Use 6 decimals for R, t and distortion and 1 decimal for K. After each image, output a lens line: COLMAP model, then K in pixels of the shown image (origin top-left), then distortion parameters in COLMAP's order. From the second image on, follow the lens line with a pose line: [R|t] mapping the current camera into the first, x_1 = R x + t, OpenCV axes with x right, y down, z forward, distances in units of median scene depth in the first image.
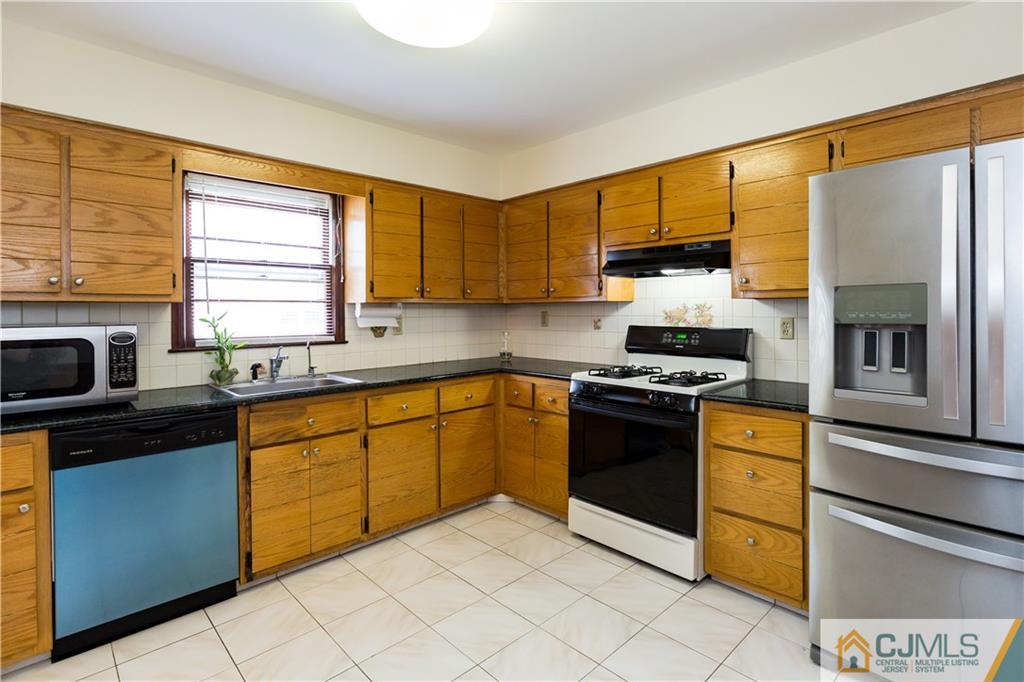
lens RADIAL K [[498.9, 0, 509.0], [0, 498.9, 317.8], [0, 0, 1]] dist [0.003080, 0.000172]
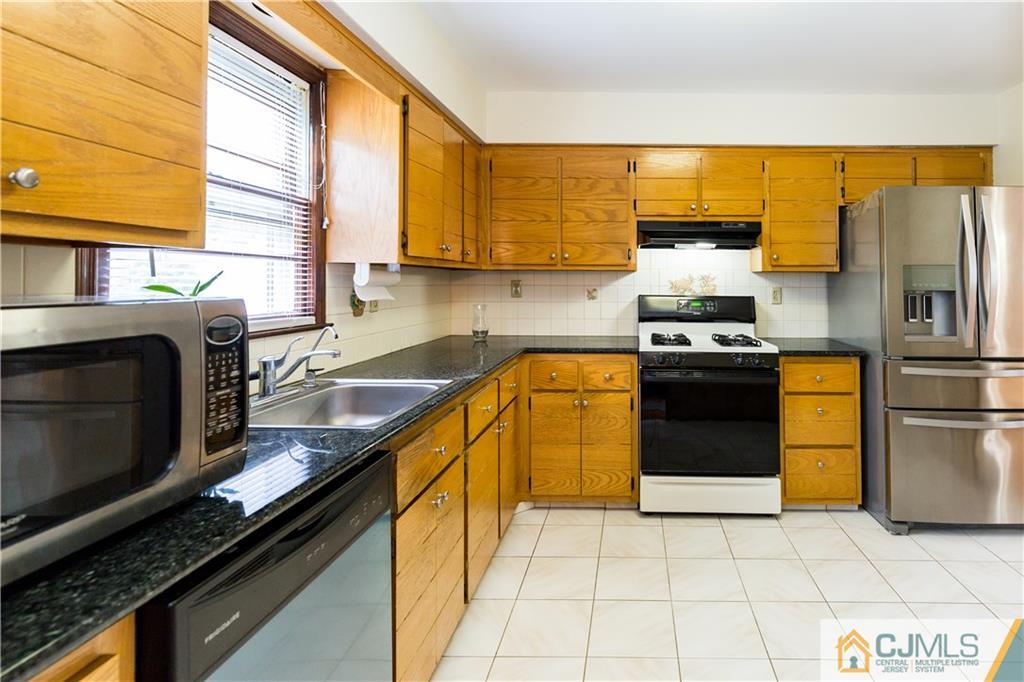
lens RADIAL K [[556.8, 0, 512.0], [0, 556.8, 276.0], [0, 0, 1]] dist [-0.001408, 0.000273]
pose [[0.699500, 0.018352, 0.714396, -0.775390], [0.000880, 0.999647, -0.026542, 0.006739], [-0.714632, 0.019195, 0.699238, 0.410661]]
